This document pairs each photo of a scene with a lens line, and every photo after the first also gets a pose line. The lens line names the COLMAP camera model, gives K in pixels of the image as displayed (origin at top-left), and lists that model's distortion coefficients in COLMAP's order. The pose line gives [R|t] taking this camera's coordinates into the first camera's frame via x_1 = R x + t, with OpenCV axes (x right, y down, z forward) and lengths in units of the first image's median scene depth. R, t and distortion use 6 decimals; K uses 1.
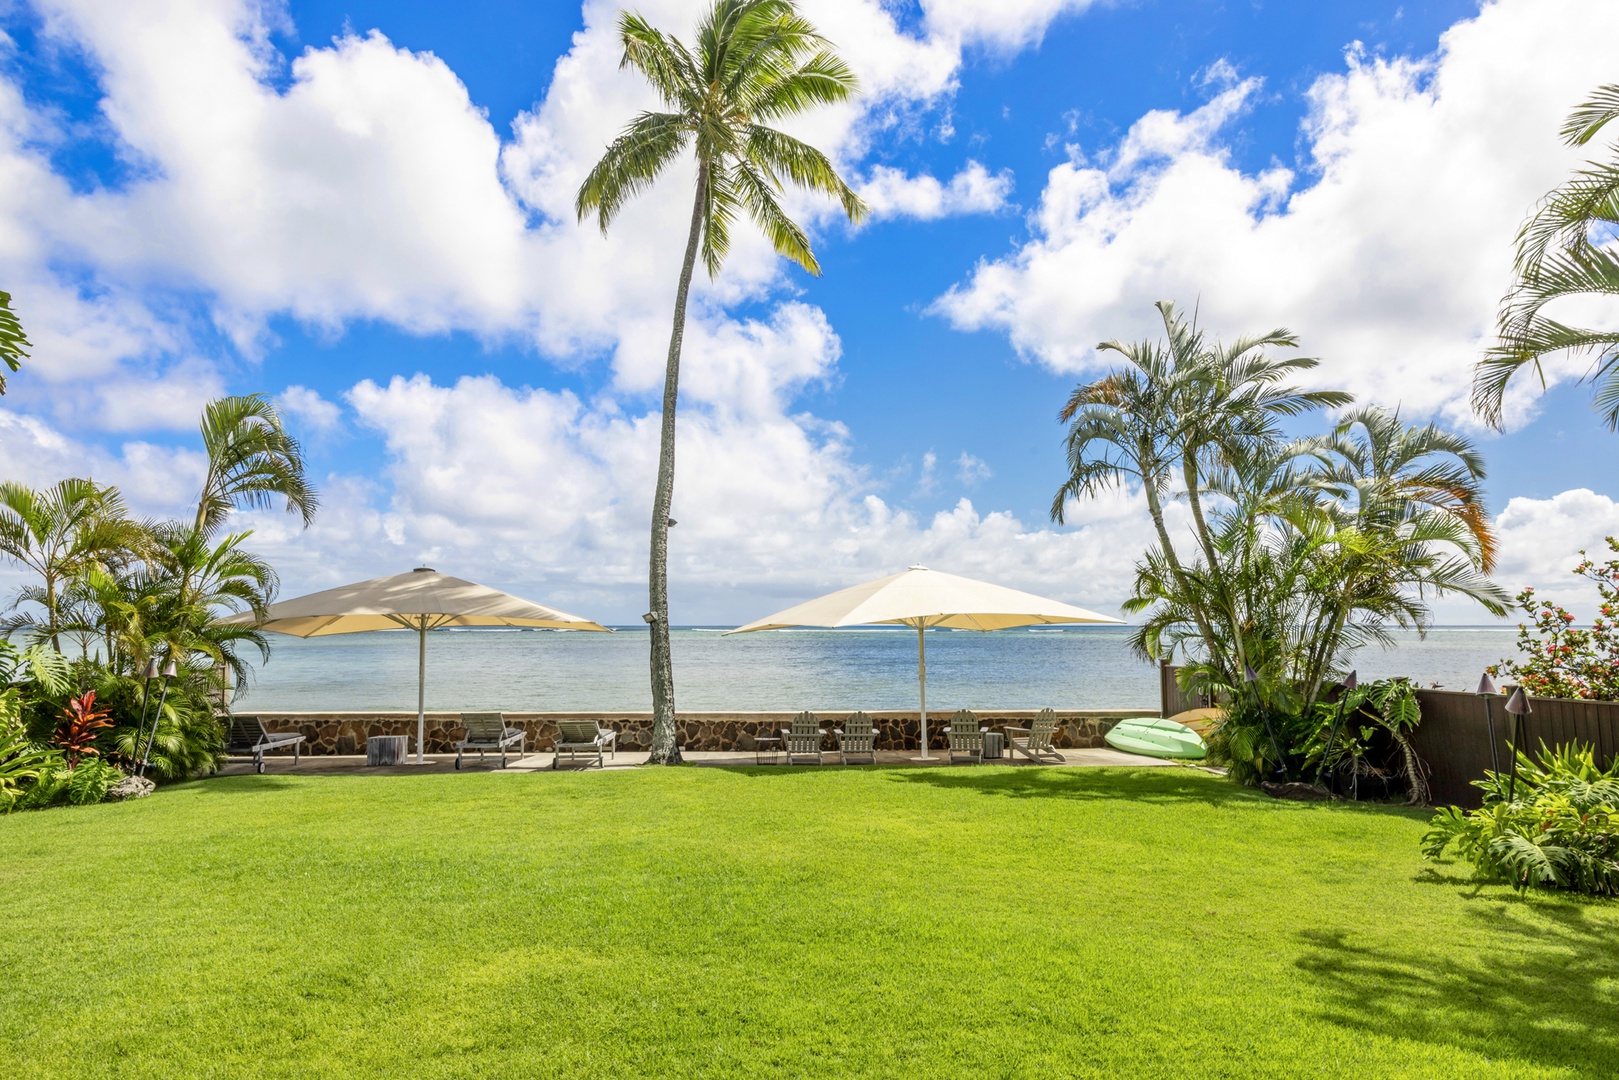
lens RADIAL K [[1061.5, 0, 828.6], [0, 1061.5, 515.6], [0, 0, 1]] dist [-0.002459, -0.002676]
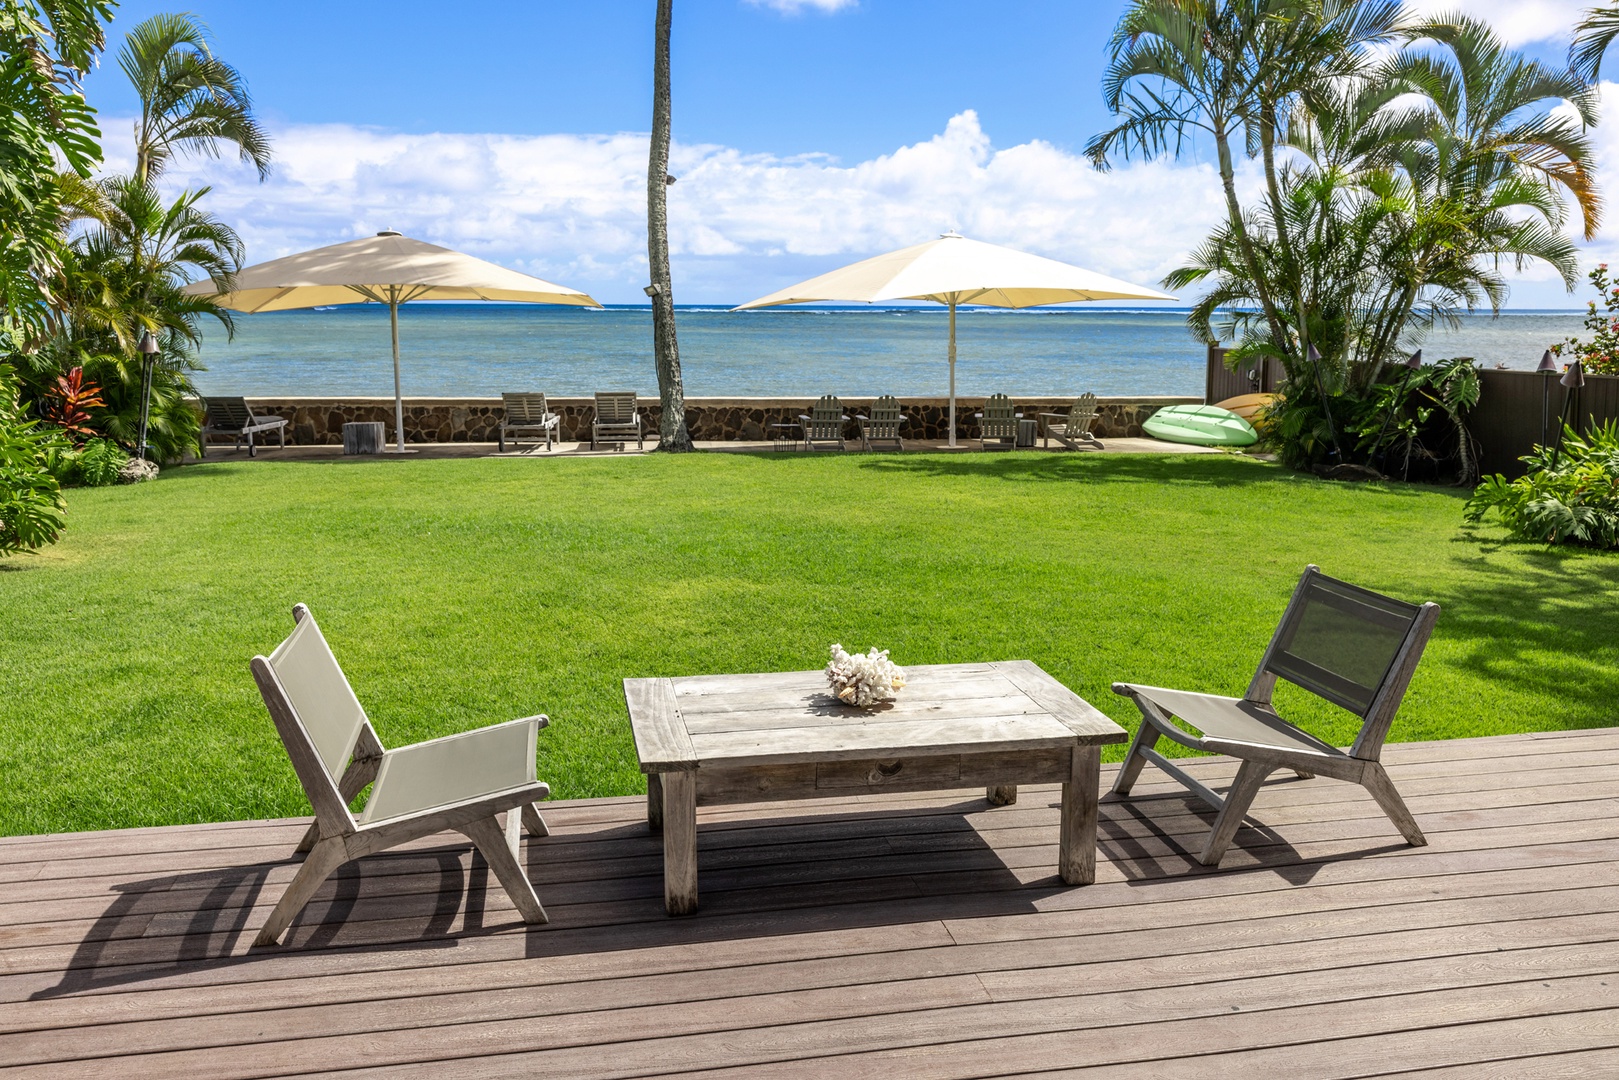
lens RADIAL K [[1299.9, 0, 873.0], [0, 1299.9, 526.3], [0, 0, 1]] dist [0.003150, 0.003658]
pose [[0.997779, -0.006045, 0.066335, -0.068606], [-0.012044, 0.963089, 0.268914, -0.009907], [-0.065512, -0.269115, 0.960877, -0.126420]]
